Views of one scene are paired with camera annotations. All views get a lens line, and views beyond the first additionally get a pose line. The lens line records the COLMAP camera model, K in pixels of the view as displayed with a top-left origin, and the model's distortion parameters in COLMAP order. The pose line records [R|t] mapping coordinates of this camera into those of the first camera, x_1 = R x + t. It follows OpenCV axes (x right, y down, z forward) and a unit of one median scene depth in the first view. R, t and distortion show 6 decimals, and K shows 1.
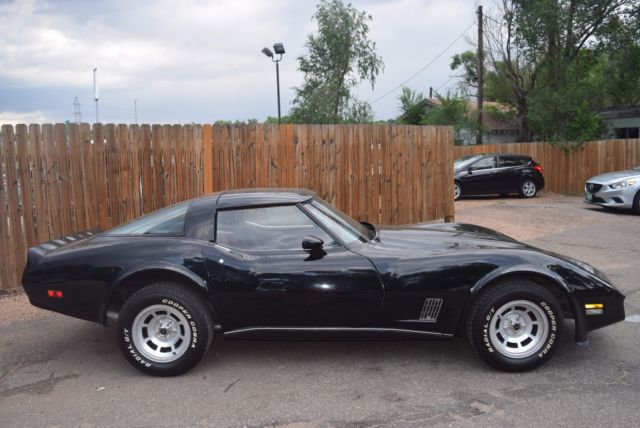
lens RADIAL K [[552.3, 0, 339.5], [0, 552.3, 194.3], [0, 0, 1]] dist [-0.063800, -0.000025]
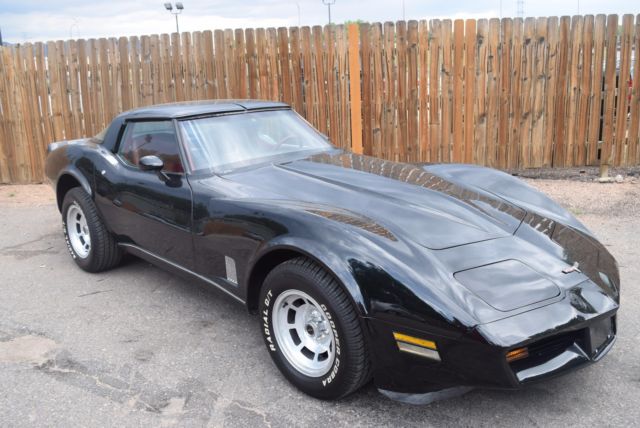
lens RADIAL K [[578.7, 0, 330.5], [0, 578.7, 214.7], [0, 0, 1]] dist [-0.073722, 0.008604]
pose [[0.704394, 0.177149, -0.687348, 0.449873], [-0.040701, 0.976843, 0.210050, -0.020899], [0.708642, -0.119982, 0.695292, 0.315616]]
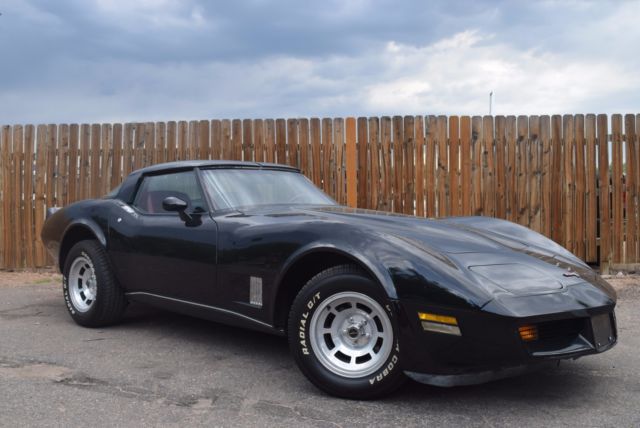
lens RADIAL K [[662.8, 0, 331.5], [0, 662.8, 213.3], [0, 0, 1]] dist [-0.062003, -0.002109]
pose [[0.733888, 0.028639, -0.678666, 0.506917], [-0.066561, 0.997335, -0.029890, 0.067665], [0.676001, 0.067109, 0.733838, 0.207444]]
